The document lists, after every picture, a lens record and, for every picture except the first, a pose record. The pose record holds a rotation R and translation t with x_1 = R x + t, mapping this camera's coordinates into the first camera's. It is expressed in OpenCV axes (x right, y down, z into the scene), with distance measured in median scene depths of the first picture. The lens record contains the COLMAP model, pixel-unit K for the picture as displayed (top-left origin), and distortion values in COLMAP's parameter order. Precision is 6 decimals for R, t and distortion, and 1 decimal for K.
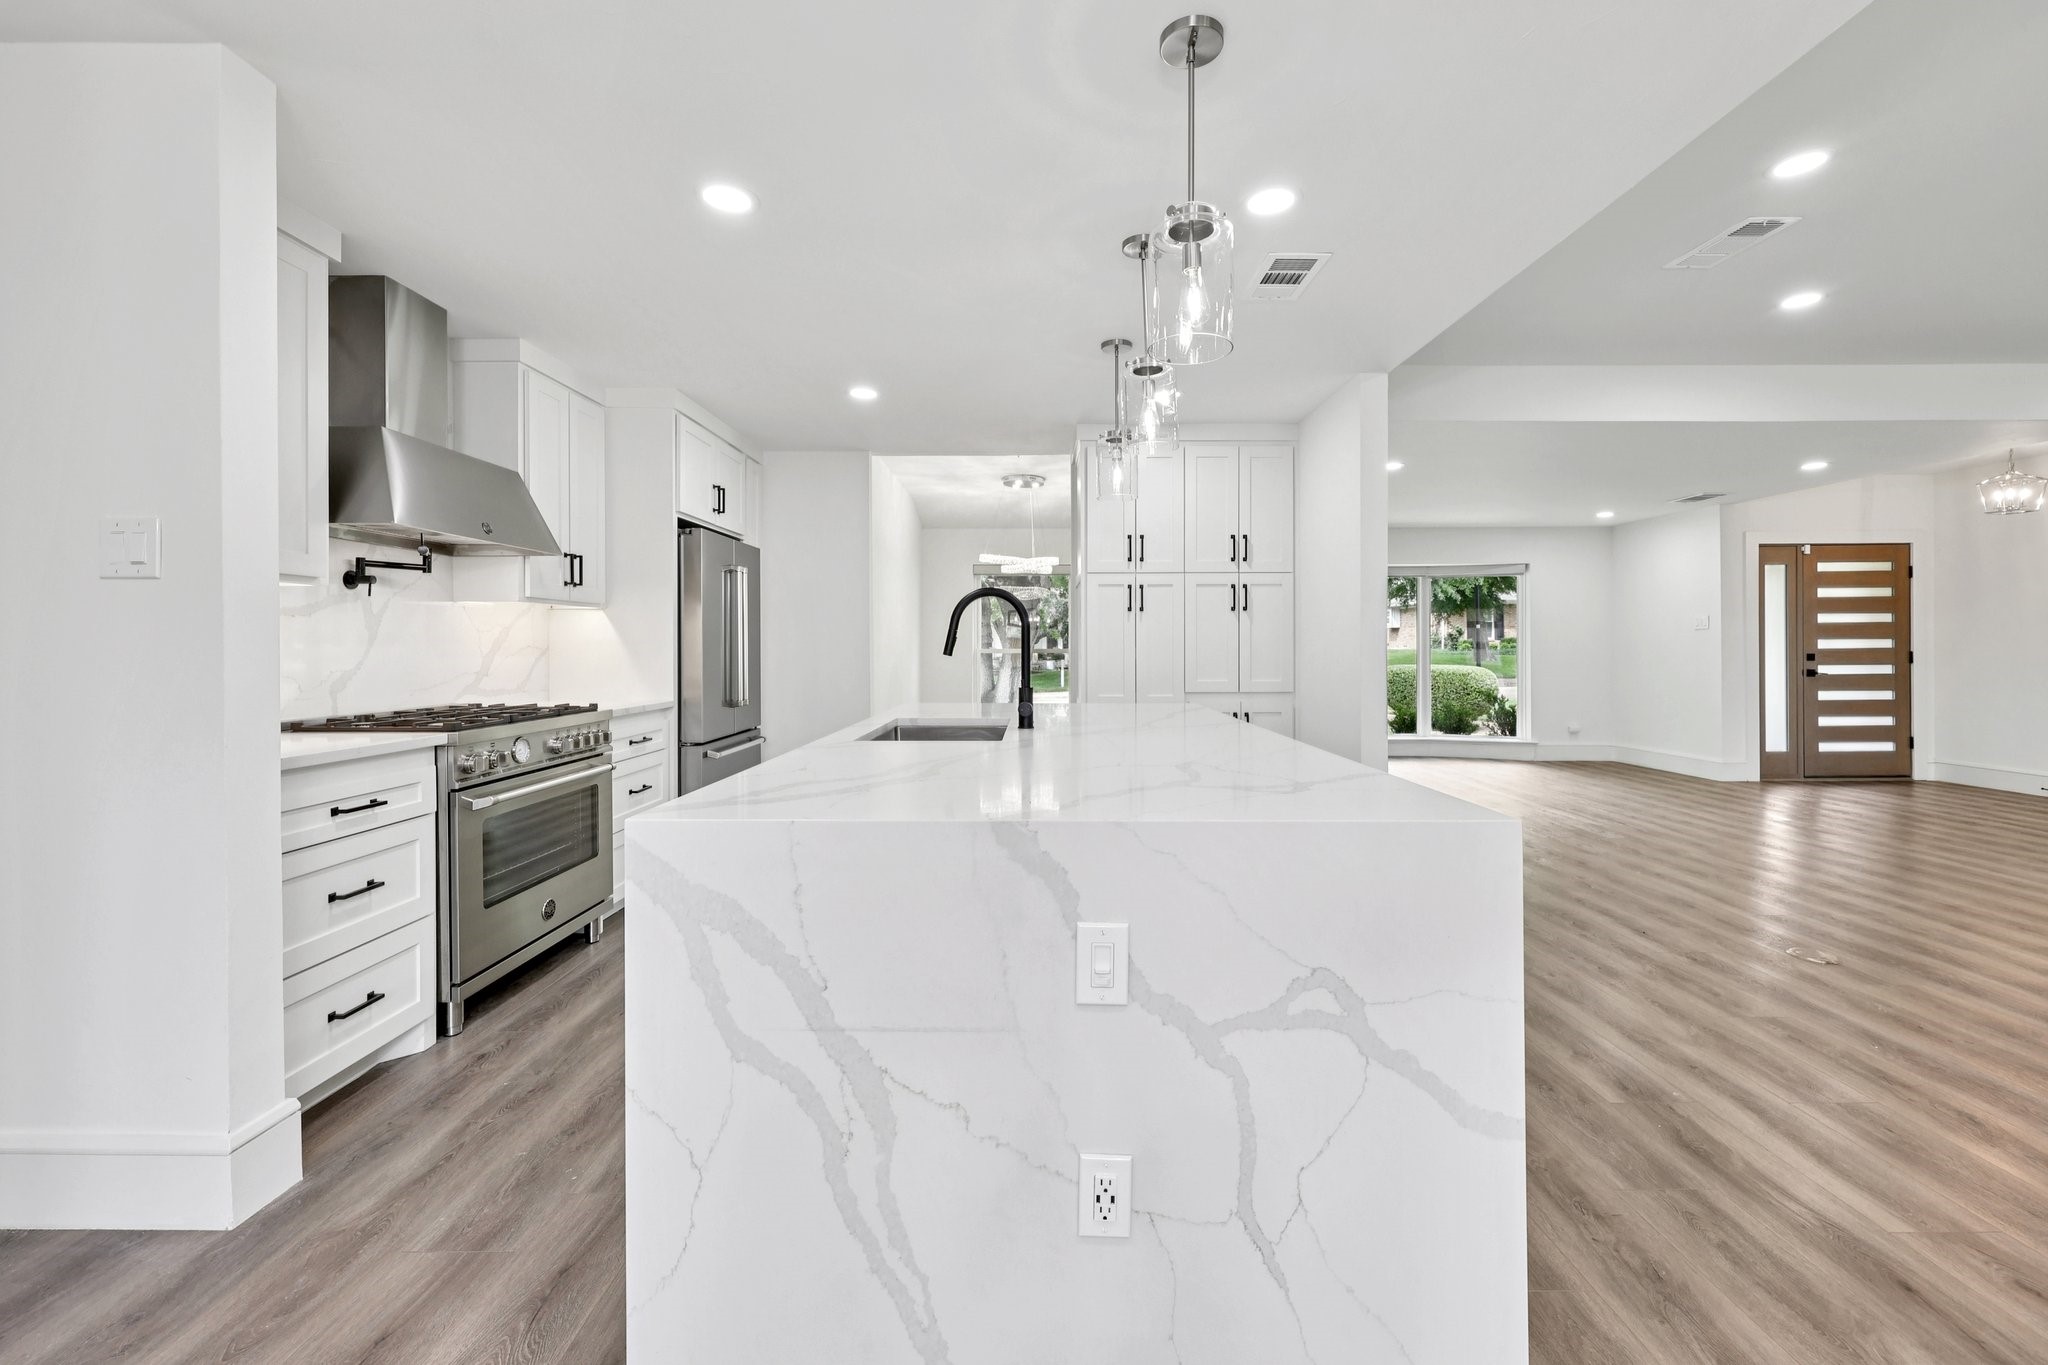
lens RADIAL K [[852.1, 0, 1025.4], [0, 852.1, 651.5], [0, 0, 1]] dist [-0.000644, 0.000351]
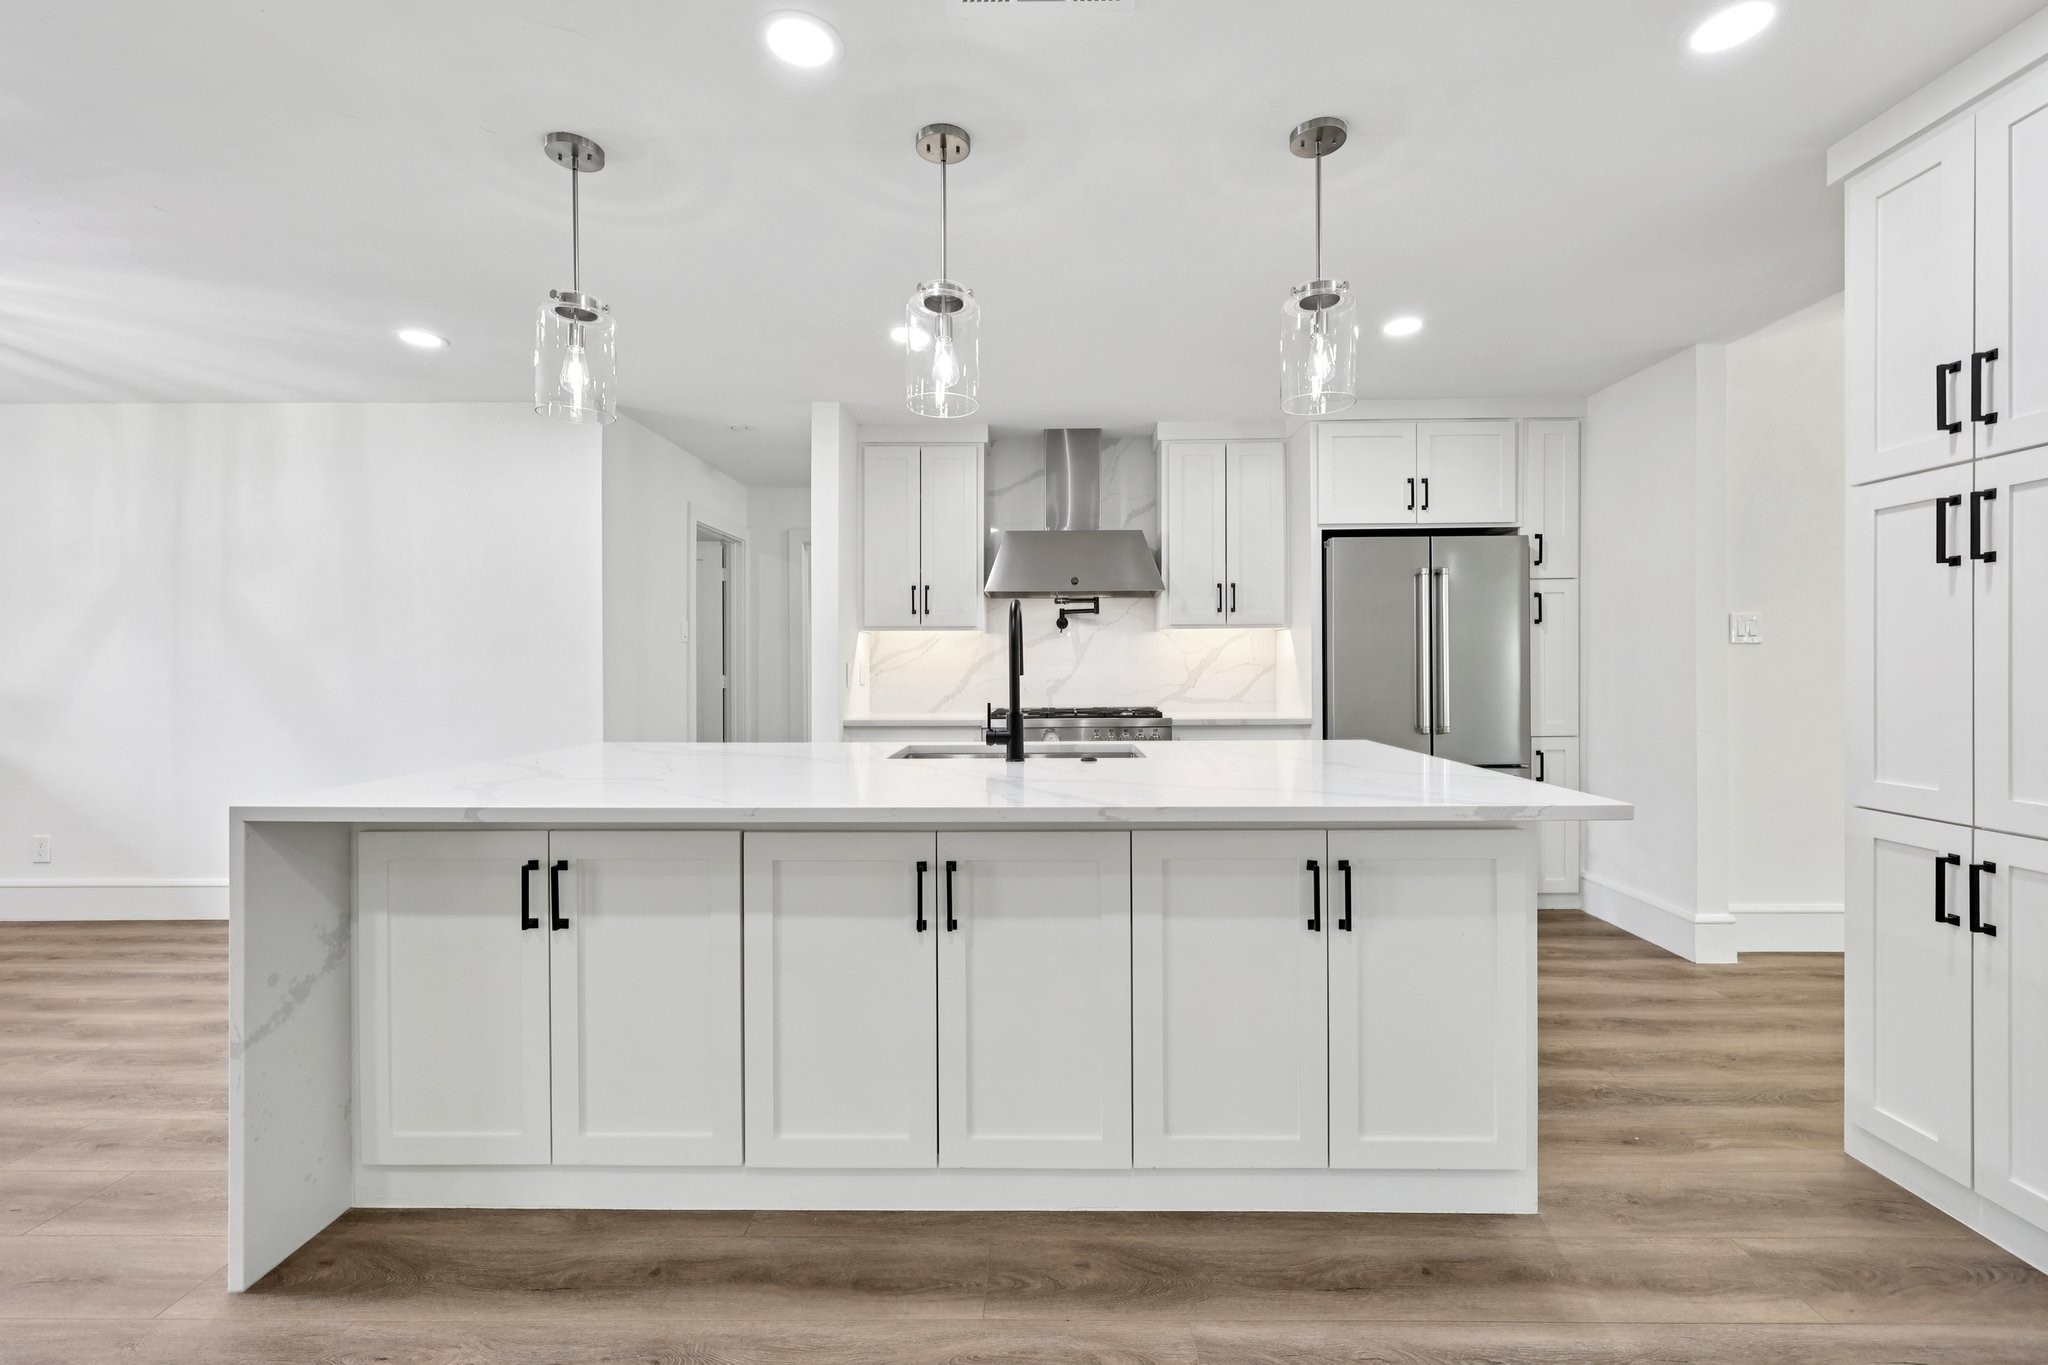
lens RADIAL K [[839.8, 0, 1031.1], [0, 839.8, 675.0], [0, 0, 1]] dist [-0.001141, -0.000126]
pose [[-0.003777, 0.013471, -0.999902, 0.323596], [0.002083, 0.999907, 0.013464, -0.003348], [0.999991, -0.002032, -0.003804, 0.390532]]
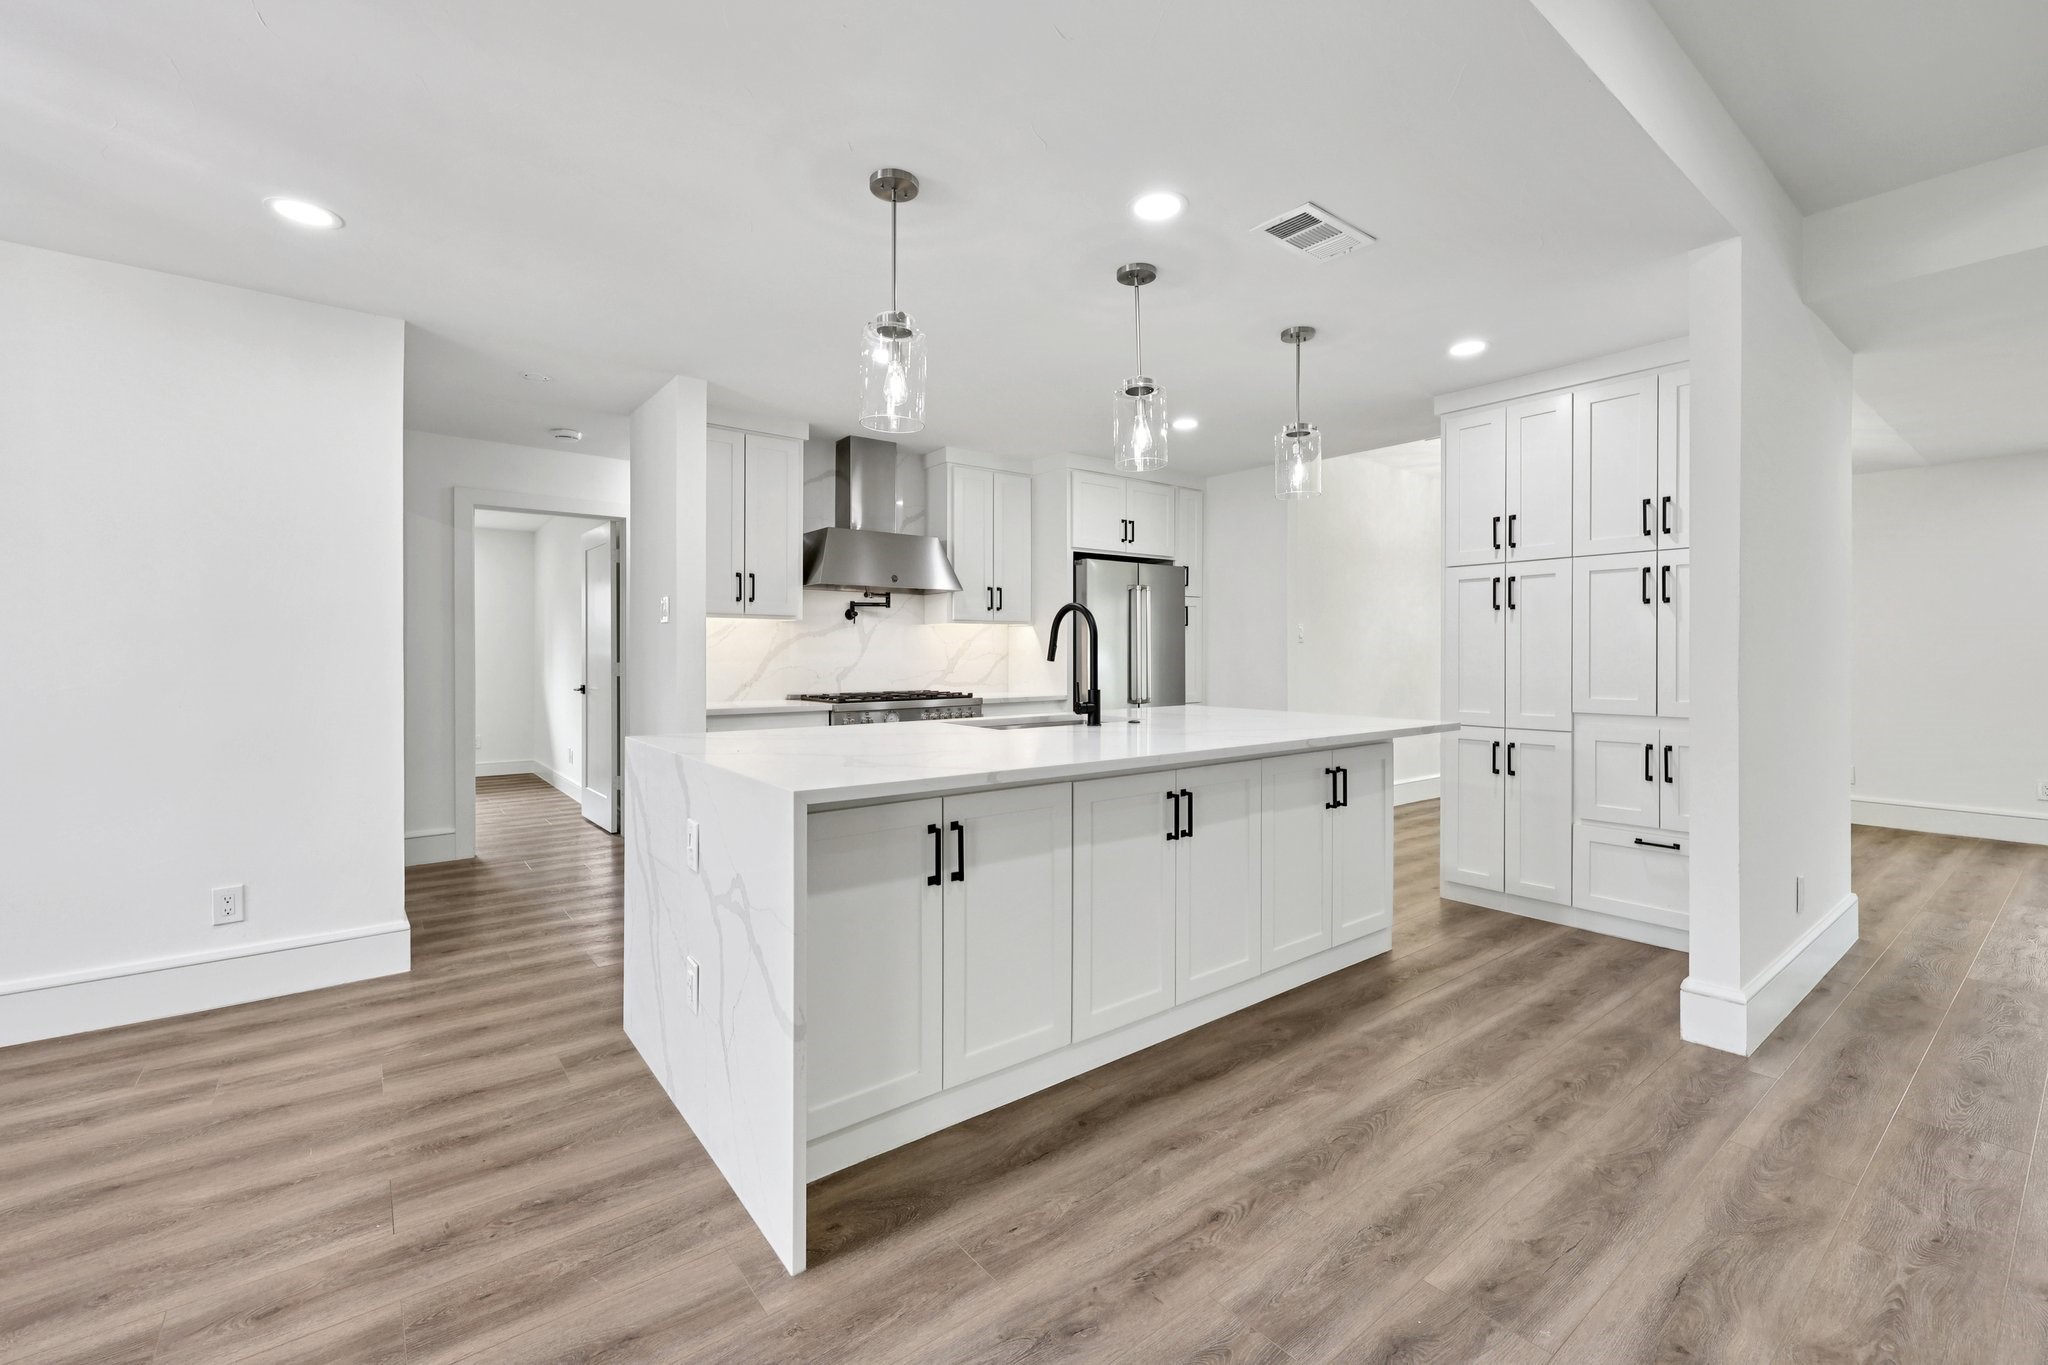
lens RADIAL K [[854.7, 0, 1016.7], [0, 854.7, 660.0], [0, 0, 1]] dist [-0.001965, -0.000054]
pose [[0.617821, 0.006234, -0.786294, 0.317380], [-0.002731, 0.999980, 0.005782, -0.001477], [0.786314, -0.001425, 0.617825, 0.083128]]
